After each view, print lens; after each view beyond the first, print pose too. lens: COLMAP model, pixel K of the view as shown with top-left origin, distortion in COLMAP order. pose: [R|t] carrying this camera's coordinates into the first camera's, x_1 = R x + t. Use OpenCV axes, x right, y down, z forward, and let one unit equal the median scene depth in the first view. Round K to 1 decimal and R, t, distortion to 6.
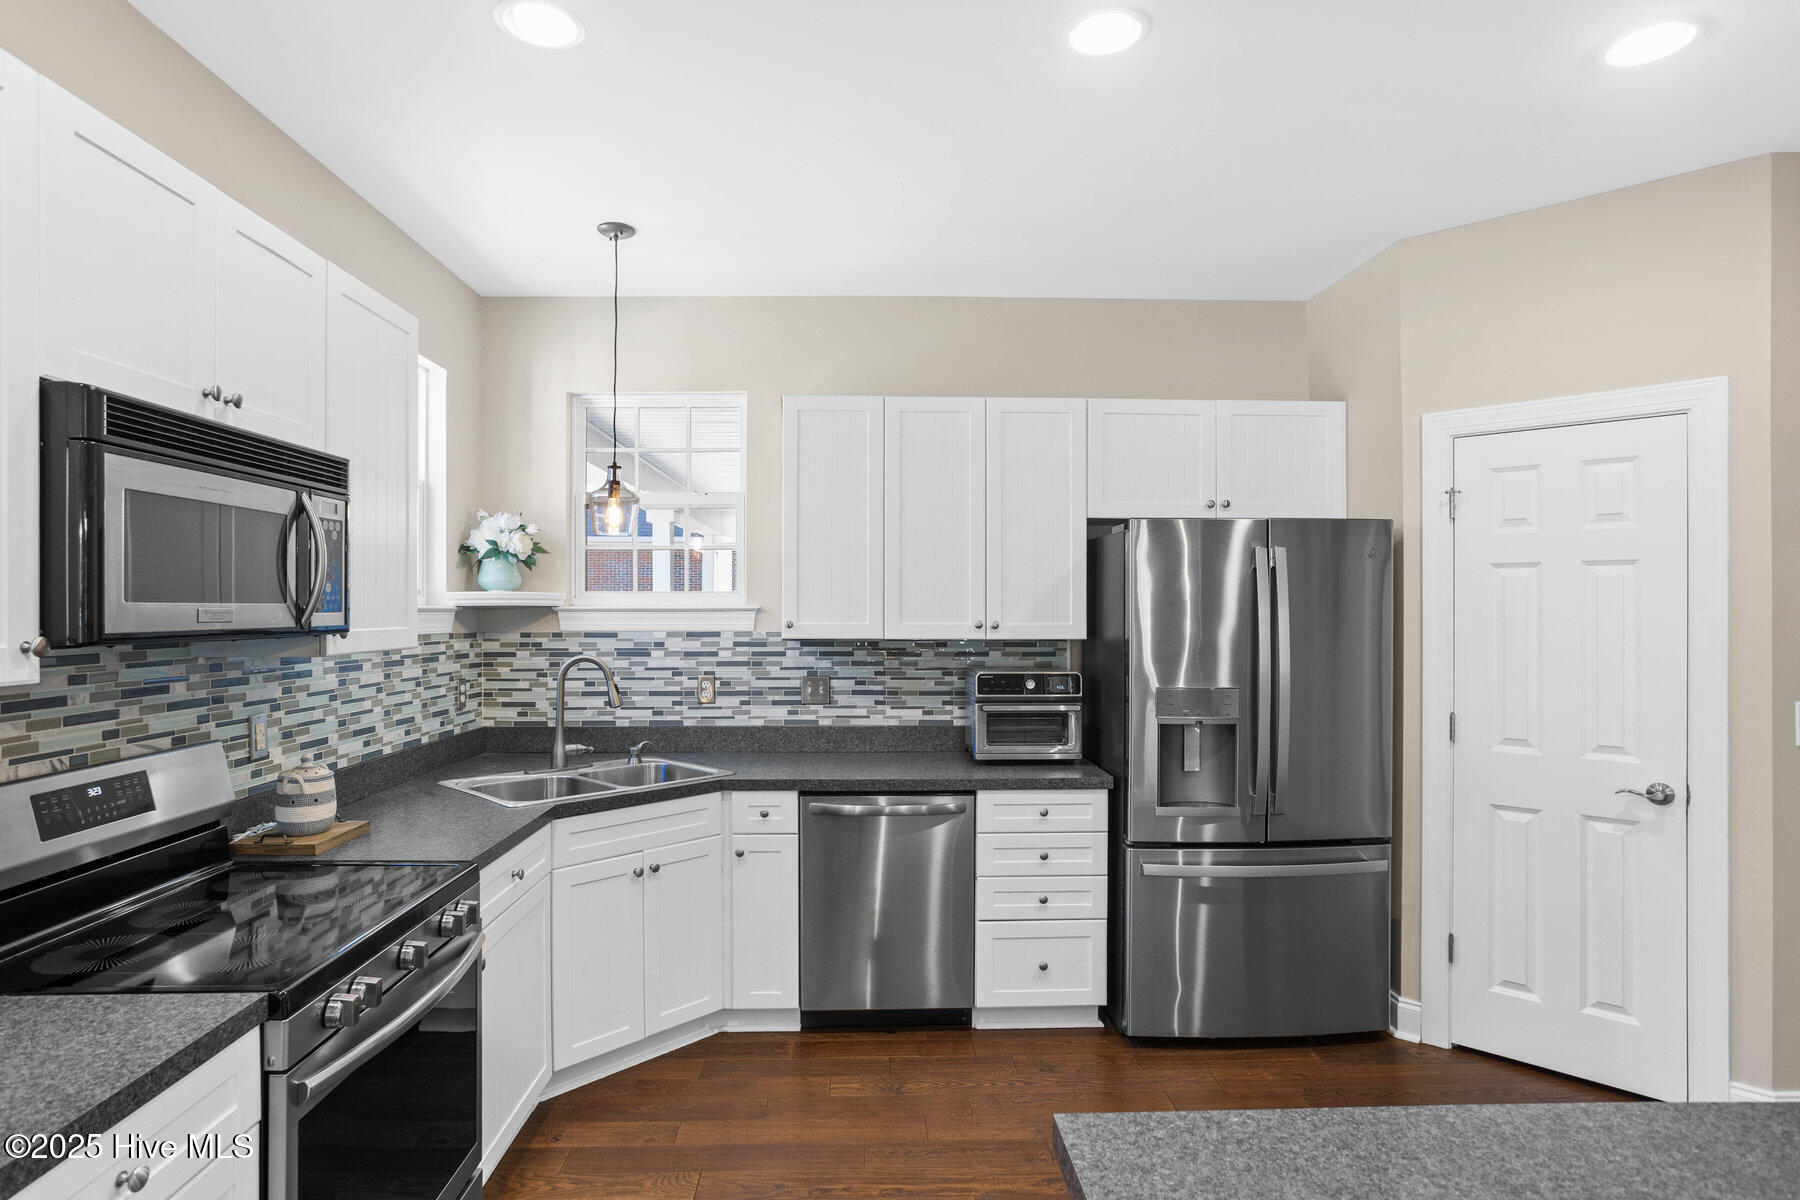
lens RADIAL K [[973.0, 0, 895.9], [0, 973.0, 610.1], [0, 0, 1]] dist [-0.015388, 0.004420]
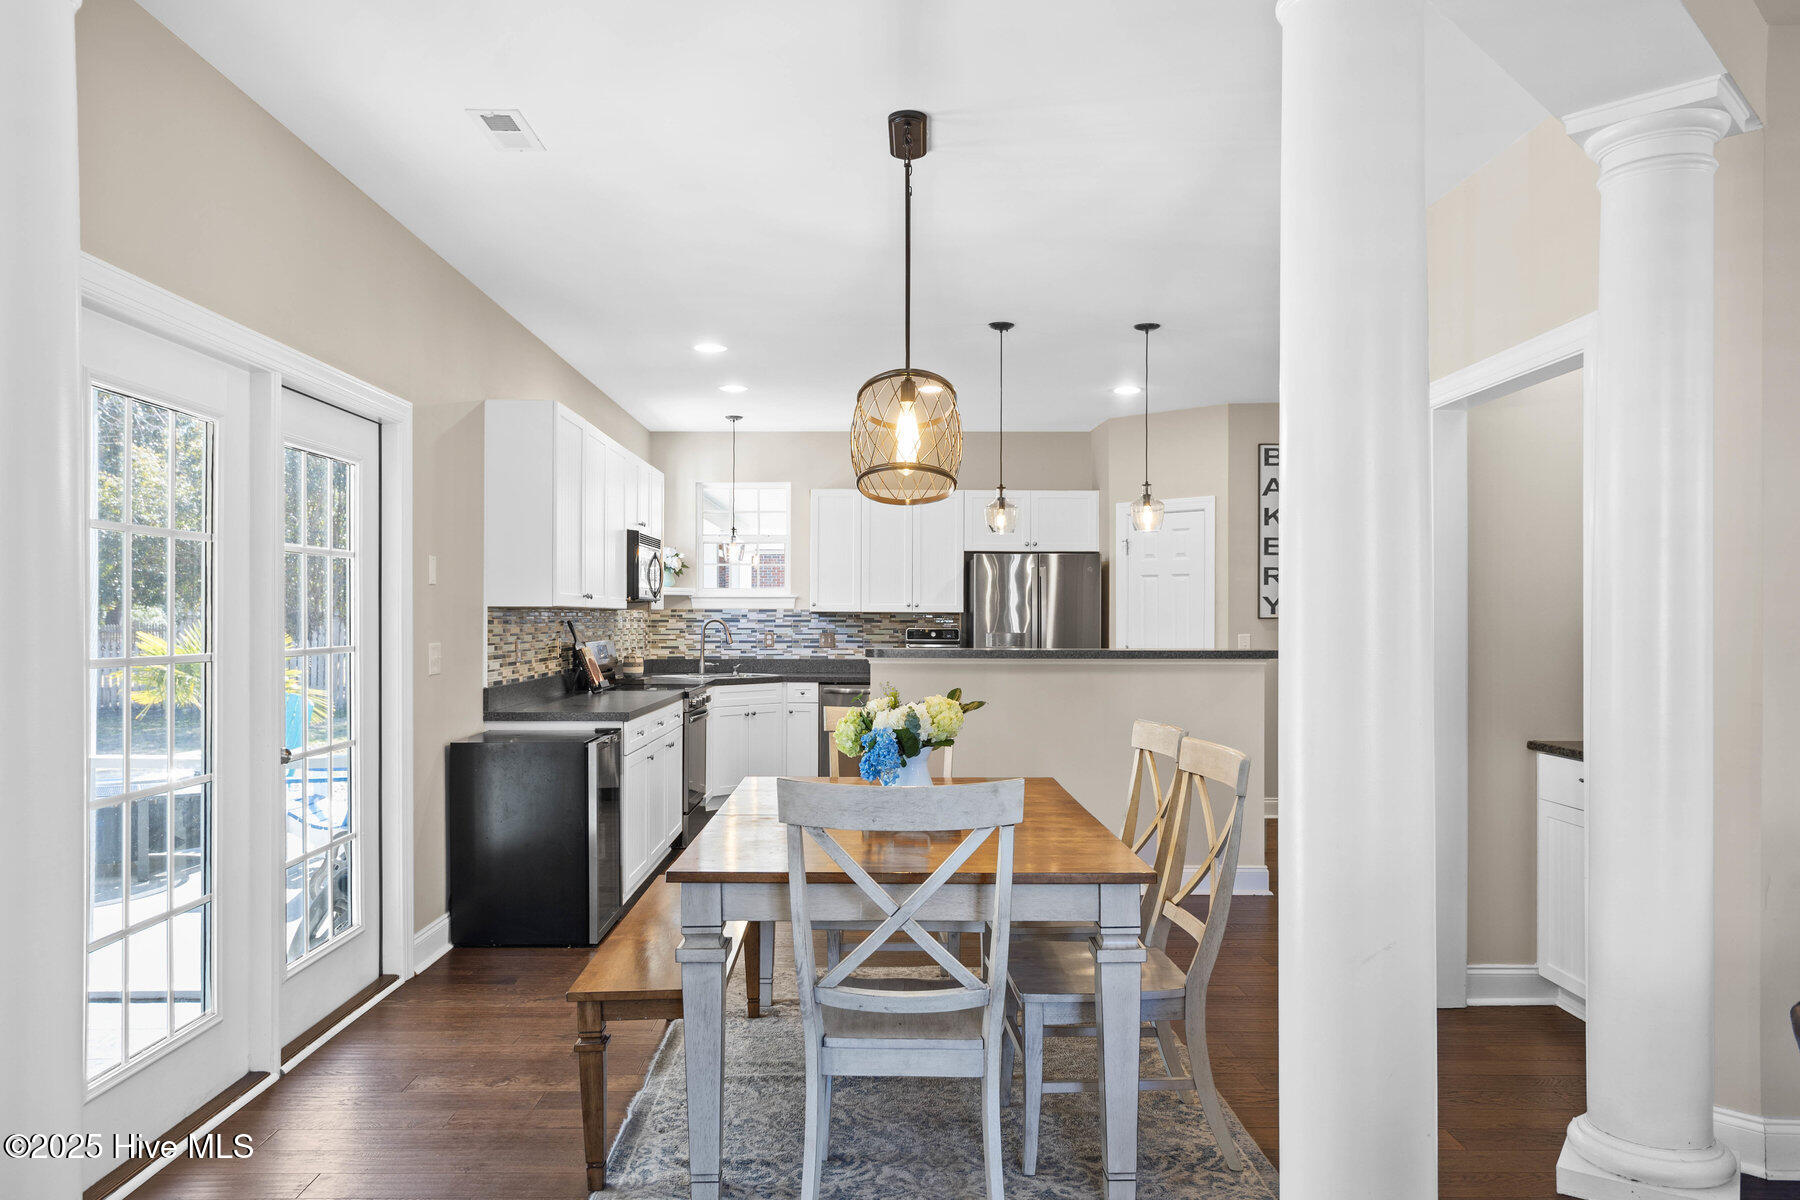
lens RADIAL K [[1199.1, 0, 890.5], [0, 1199.1, 630.2], [0, 0, 1]] dist [0.005369, 0.003851]
pose [[0.999690, 0.002838, -0.024721, 0.106499], [-0.002634, 0.999962, 0.008260, 0.045806], [0.024743, -0.008192, 0.999660, -1.421645]]
